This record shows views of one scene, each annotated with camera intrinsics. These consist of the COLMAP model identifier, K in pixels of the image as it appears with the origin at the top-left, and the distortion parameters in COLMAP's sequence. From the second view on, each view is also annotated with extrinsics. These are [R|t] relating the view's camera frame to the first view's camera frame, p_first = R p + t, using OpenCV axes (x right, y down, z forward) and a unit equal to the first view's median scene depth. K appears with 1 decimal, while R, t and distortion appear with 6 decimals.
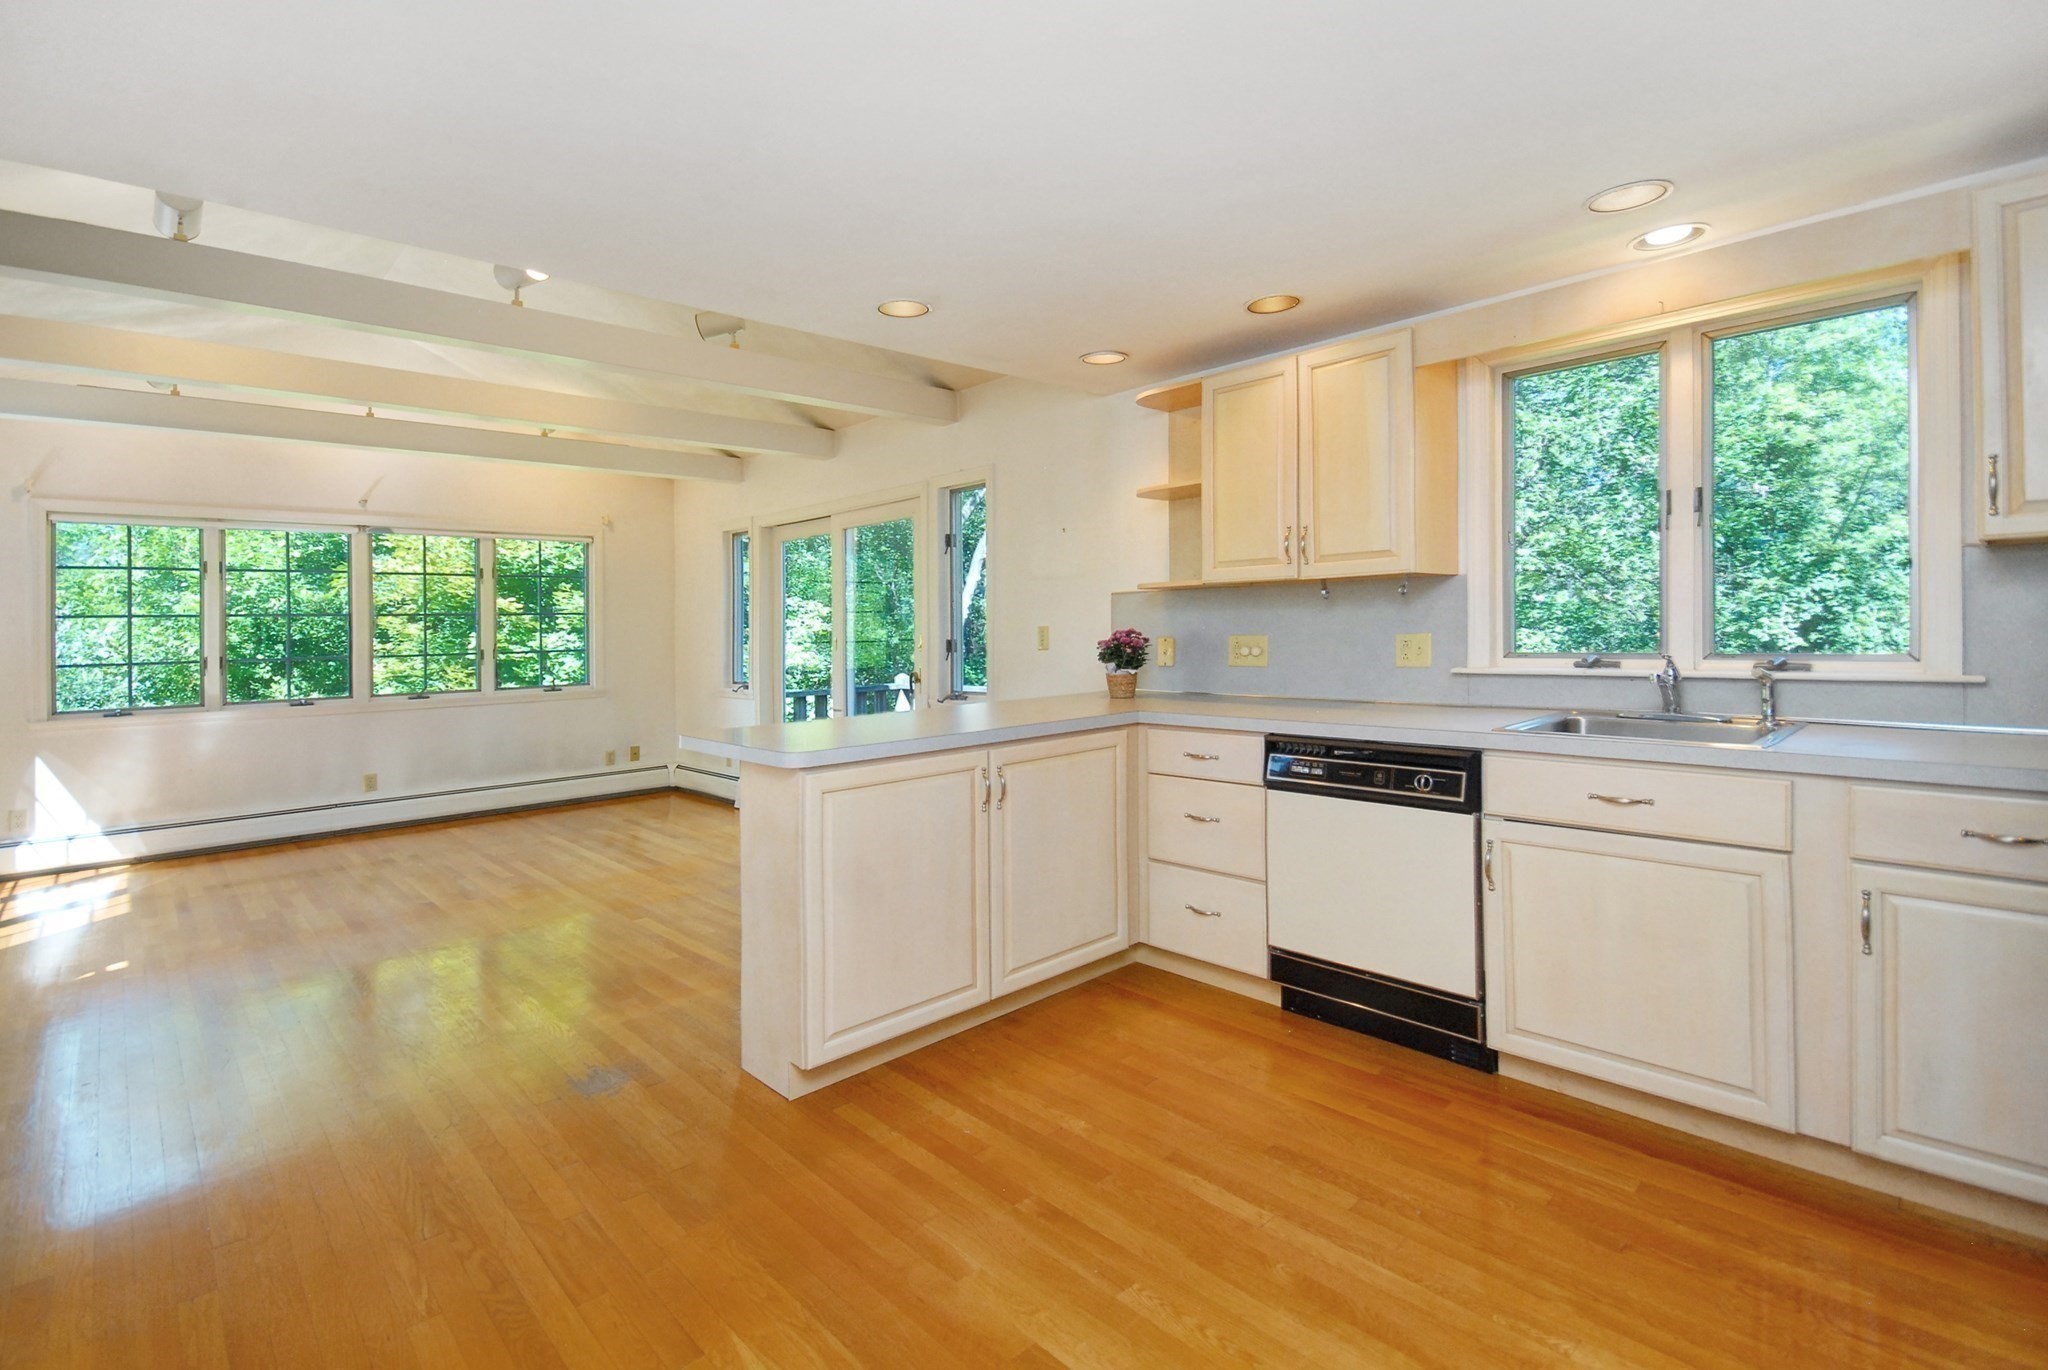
lens RADIAL K [[952.7, 0, 1013.0], [0, 952.7, 604.5], [0, 0, 1]] dist [-0.006143, -0.000803]
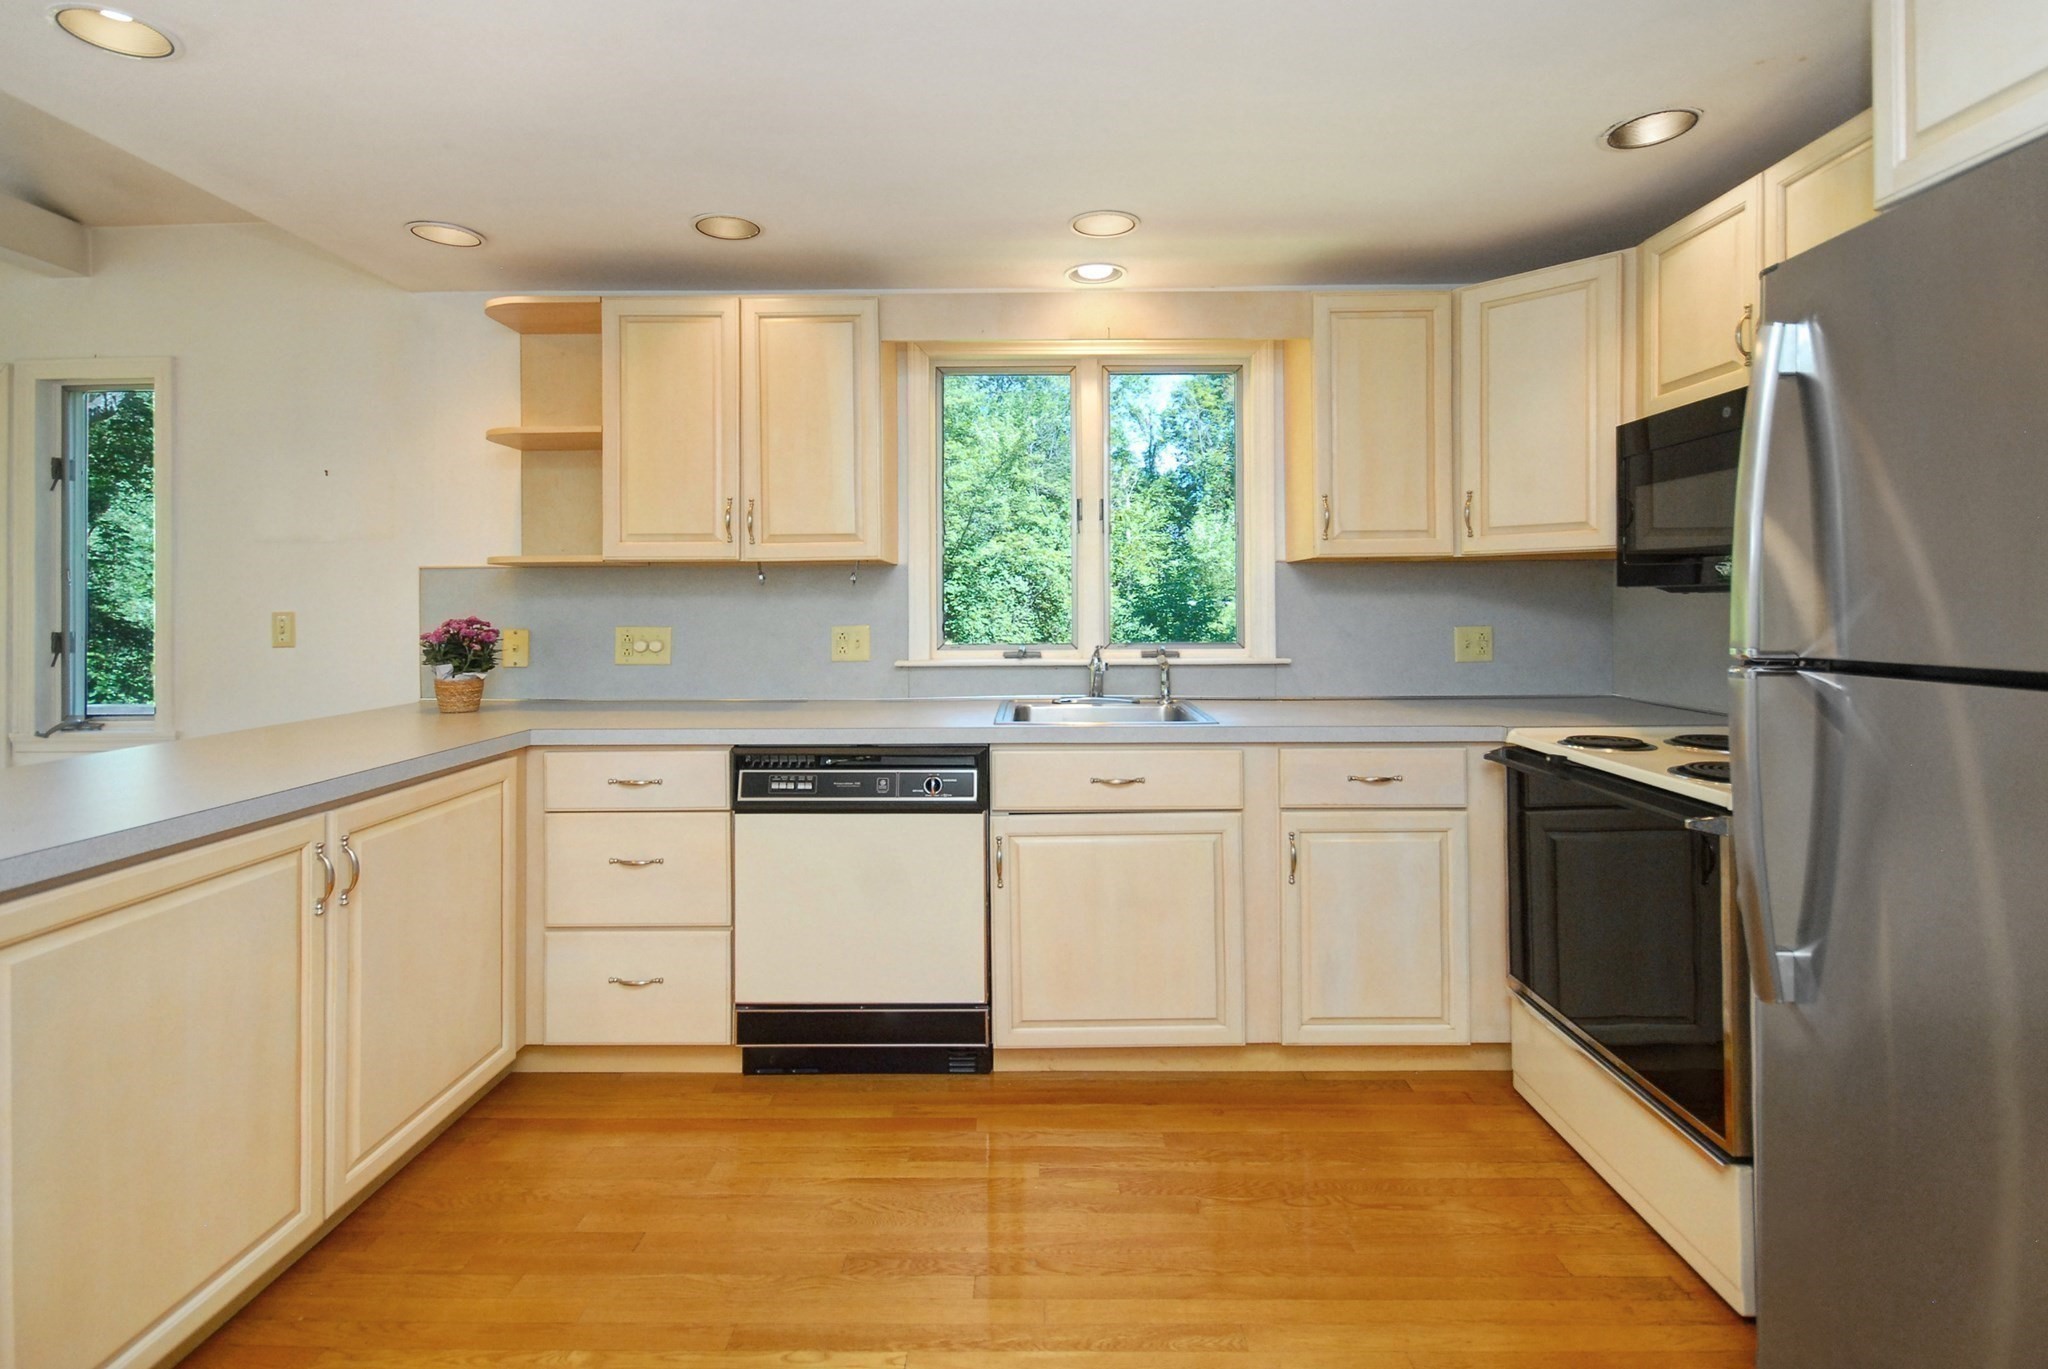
lens RADIAL K [[952.7, 0, 1023.4], [0, 952.7, 608.4], [0, 0, 1]] dist [-0.006143, -0.000803]
pose [[0.682113, 0.017375, 0.731040, -0.155341], [-0.026435, 0.999650, 0.000906, 0.008743], [-0.730768, -0.019943, 0.682334, 0.243305]]
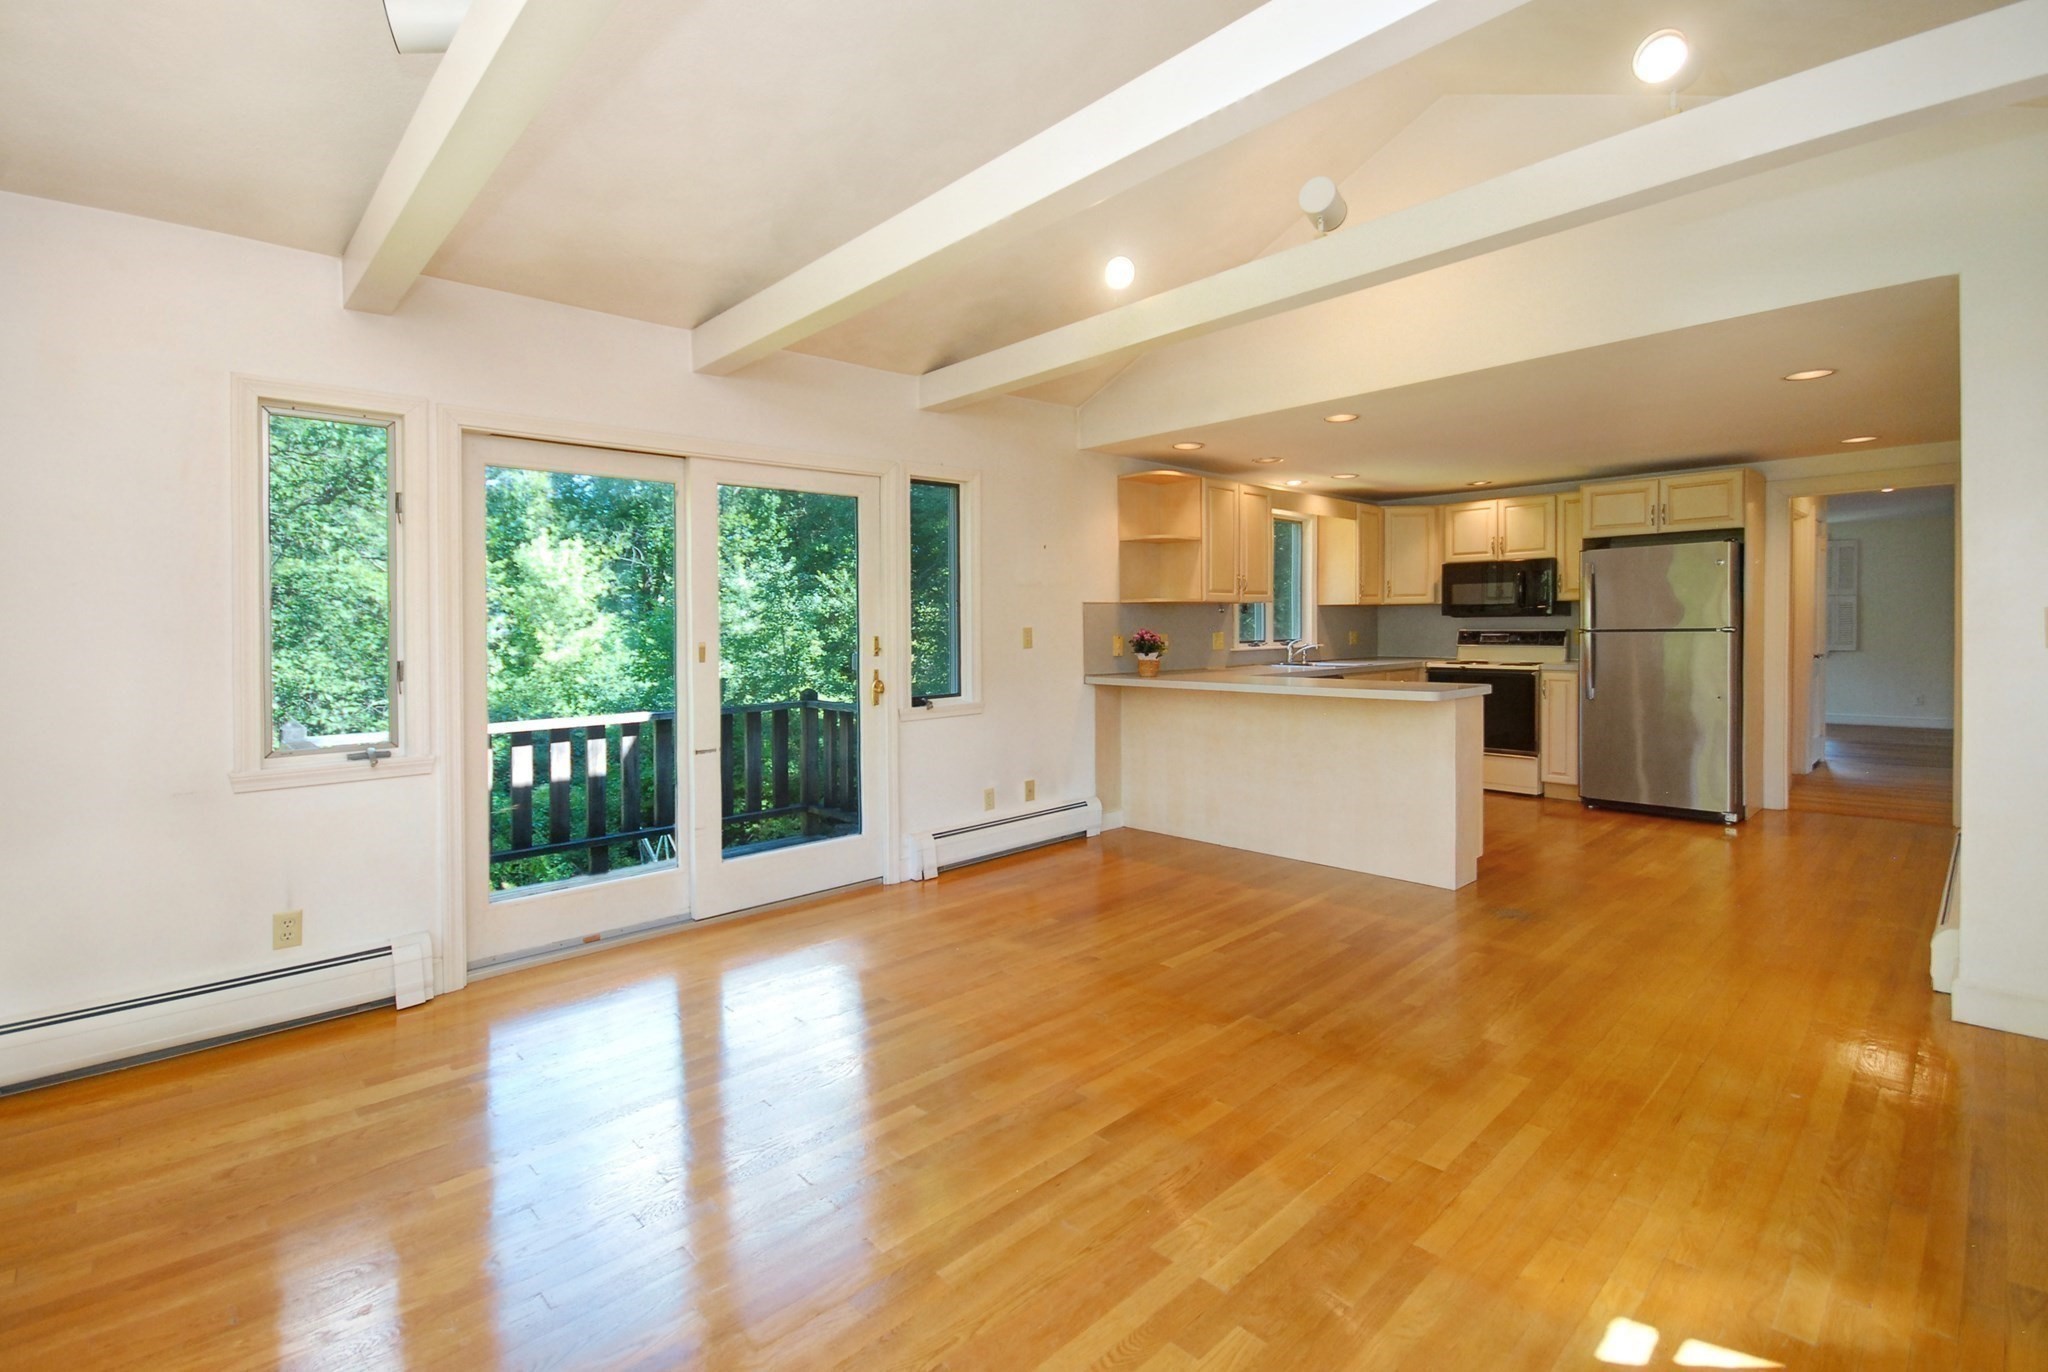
lens RADIAL K [[952.7, 0, 999.0], [0, 952.7, 631.1], [0, 0, 1]] dist [-0.006143, -0.000803]
pose [[0.004421, 0.018605, 0.999817, -1.668443], [-0.006902, 0.999804, -0.018575, 0.071395], [-0.999966, -0.006819, 0.004549, 1.529063]]
